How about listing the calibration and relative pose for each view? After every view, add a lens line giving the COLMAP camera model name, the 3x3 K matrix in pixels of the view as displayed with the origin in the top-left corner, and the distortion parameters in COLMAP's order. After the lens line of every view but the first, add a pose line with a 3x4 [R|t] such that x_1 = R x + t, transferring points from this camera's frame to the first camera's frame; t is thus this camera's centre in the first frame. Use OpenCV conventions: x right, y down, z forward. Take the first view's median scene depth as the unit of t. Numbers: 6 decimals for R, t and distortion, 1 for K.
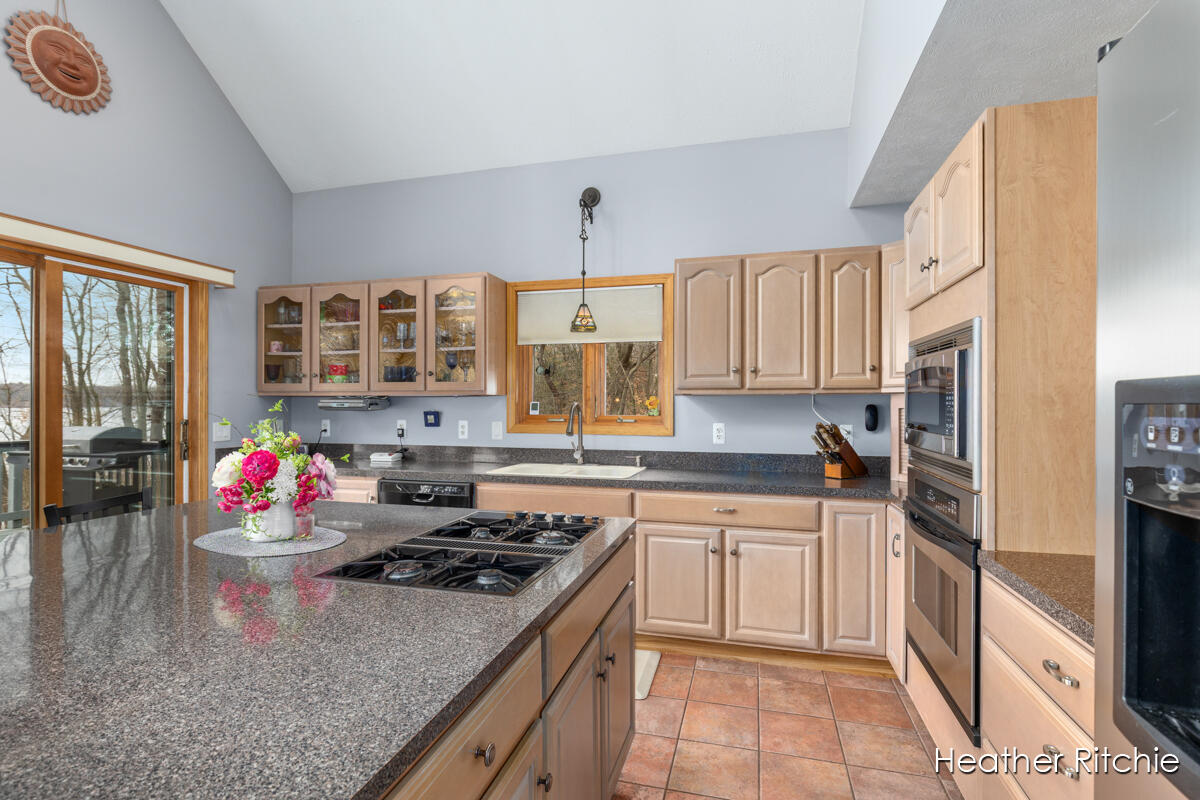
lens RADIAL K [[573.2, 0, 600.1], [0, 573.2, 402.6], [0, 0, 1]] dist [-0.004497, 0.000882]
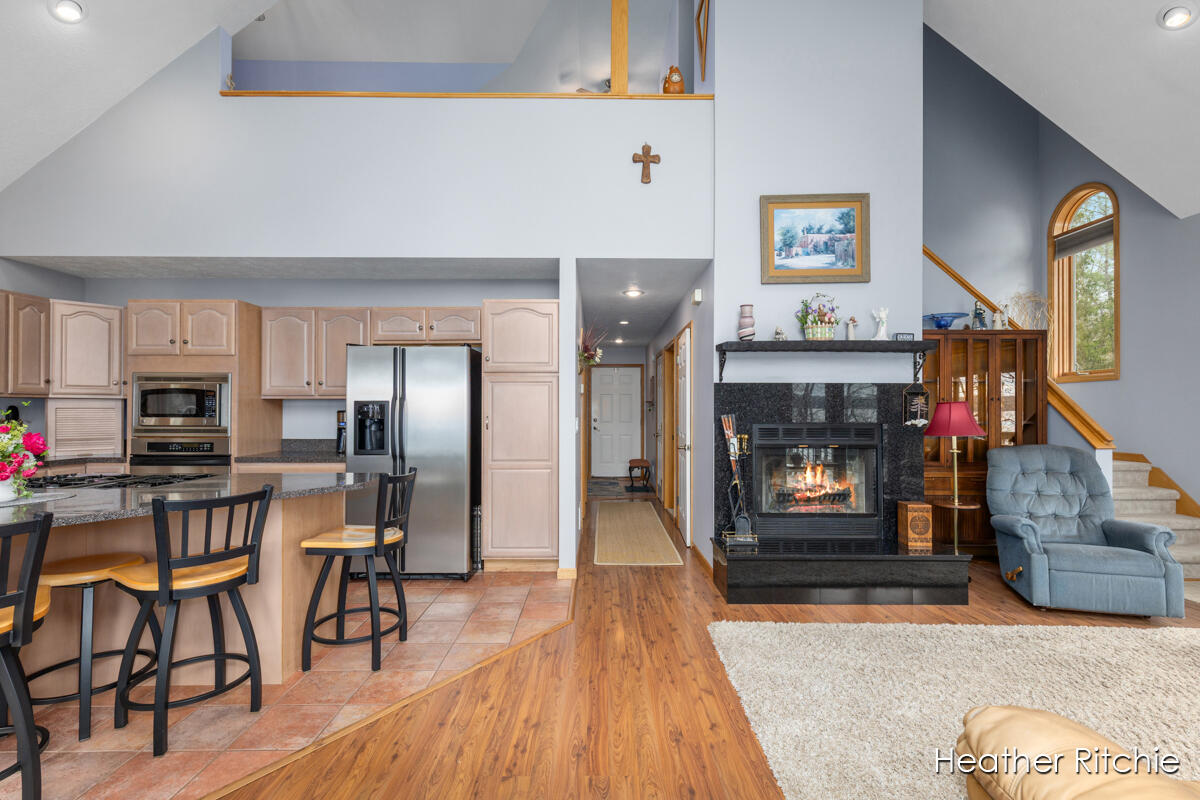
lens RADIAL K [[542.2, 0, 604.5], [0, 542.2, 405.1], [0, 0, 1]] dist [0.010646, -0.003014]
pose [[-0.273026, 0.009382, 0.961961, -1.107631], [-0.001114, 0.999949, -0.010069, 0.013589], [-0.962006, -0.003821, -0.273001, -0.004472]]
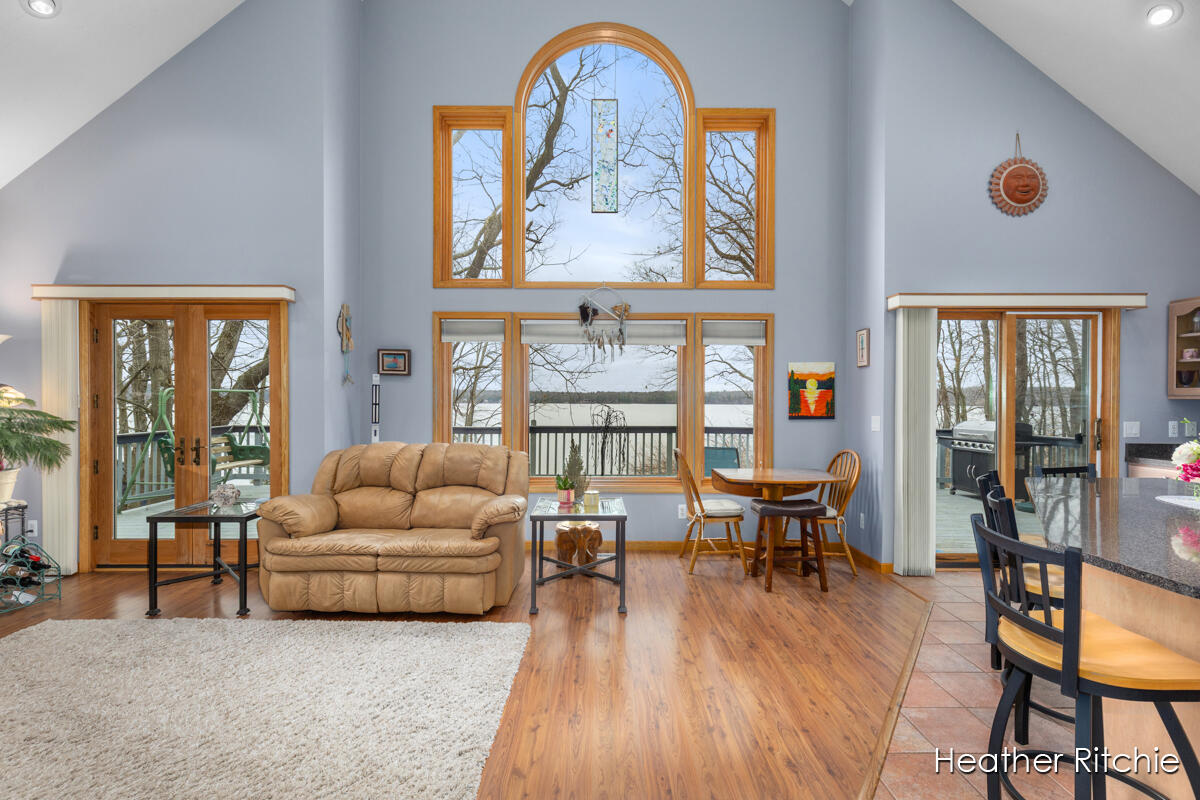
lens RADIAL K [[542.2, 0, 600.8], [0, 542.2, 400.8], [0, 0, 1]] dist [0.010646, -0.003014]
pose [[0.272661, 0.001489, -0.962109, 0.146823], [-0.003399, 0.999994, 0.000584, -0.006671], [0.962104, 0.003111, 0.272664, -0.416648]]
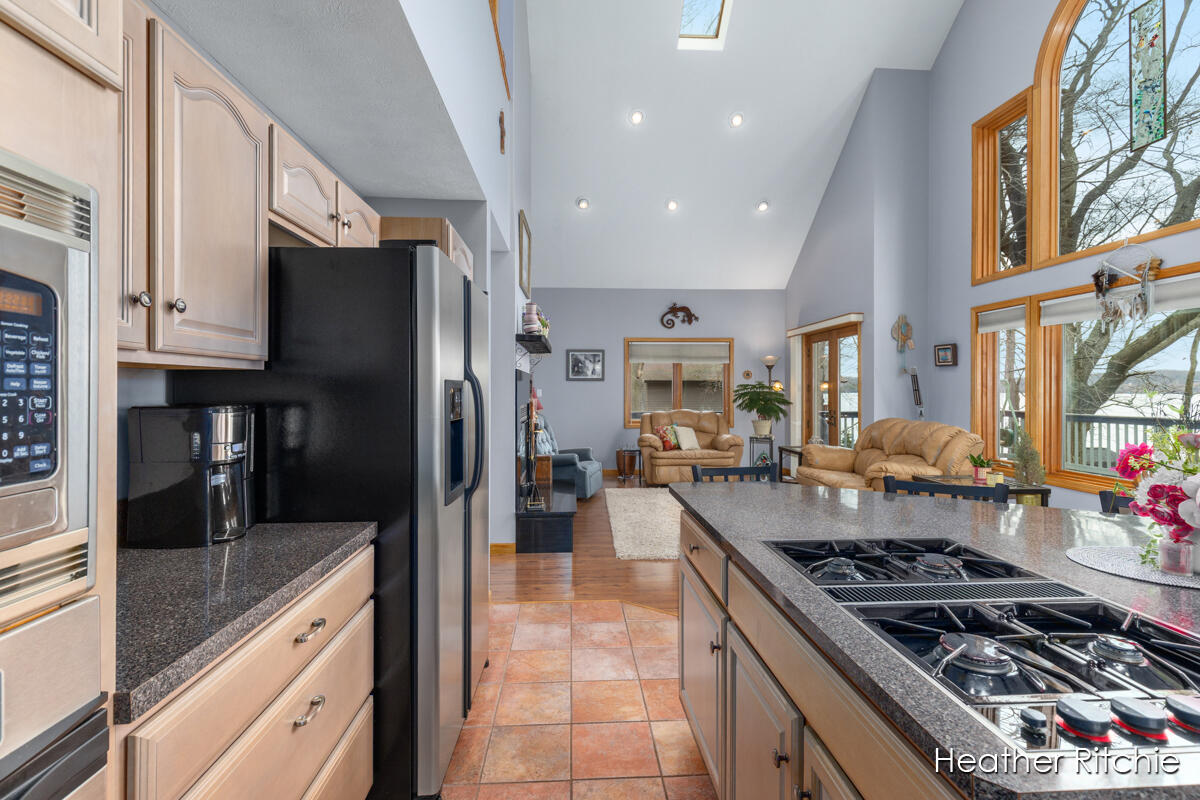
lens RADIAL K [[542.2, 0, 603.4], [0, 542.2, 389.5], [0, 0, 1]] dist [0.010646, -0.003014]
pose [[-0.944386, -0.001331, -0.328837, 0.205456], [-0.001636, 0.999998, 0.000650, 0.002986], [0.328836, 0.001151, -0.944386, 0.712605]]
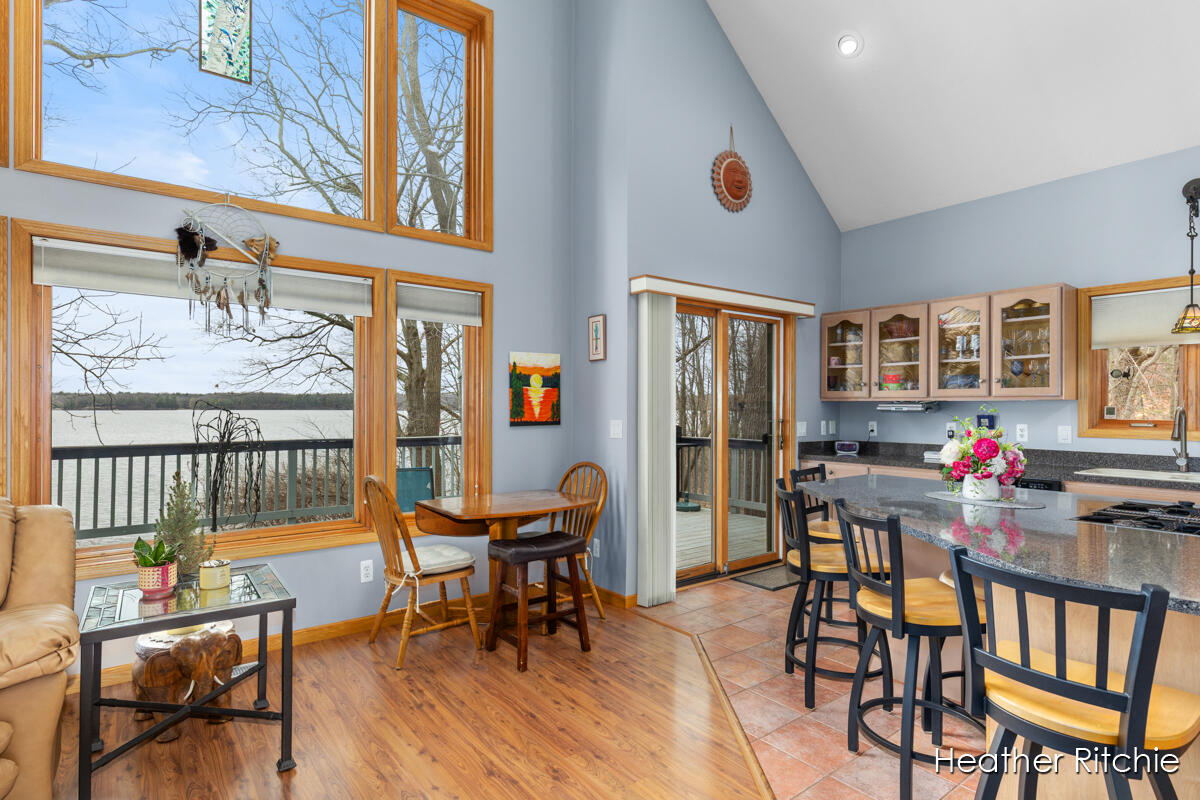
lens RADIAL K [[621.3, 0, 600.9], [0, 621.3, 403.9], [0, 0, 1]] dist [0.001726, 0.000671]
pose [[0.802316, -0.000706, -0.596899, -0.207223], [-0.002415, 0.999987, -0.004428, 0.001642], [0.596895, 0.004994, 0.802304, -0.438528]]
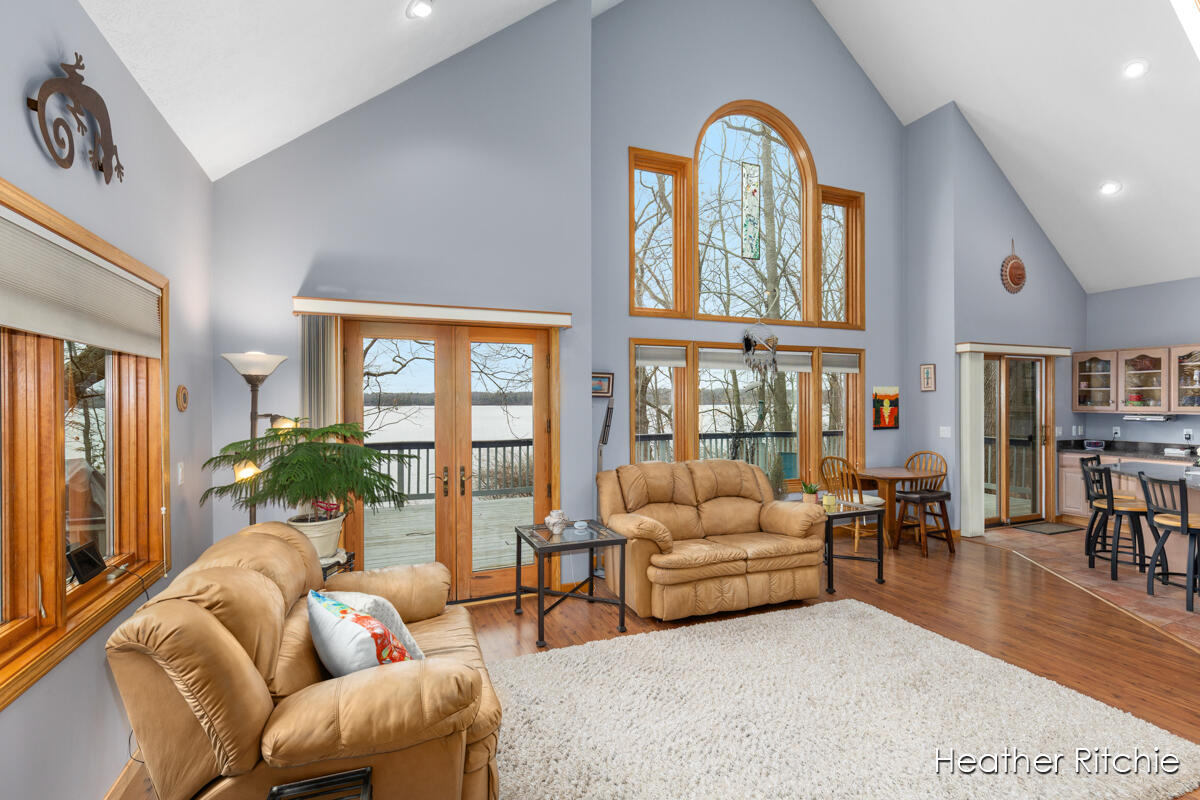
lens RADIAL K [[542.2, 0, 603.5], [0, 542.2, 403.0], [0, 0, 1]] dist [0.010646, -0.003014]
pose [[0.619114, -0.000392, -0.785301, -0.189920], [0.002769, 0.999995, 0.001684, -0.057587], [0.785297, -0.003217, 0.619111, -1.464304]]
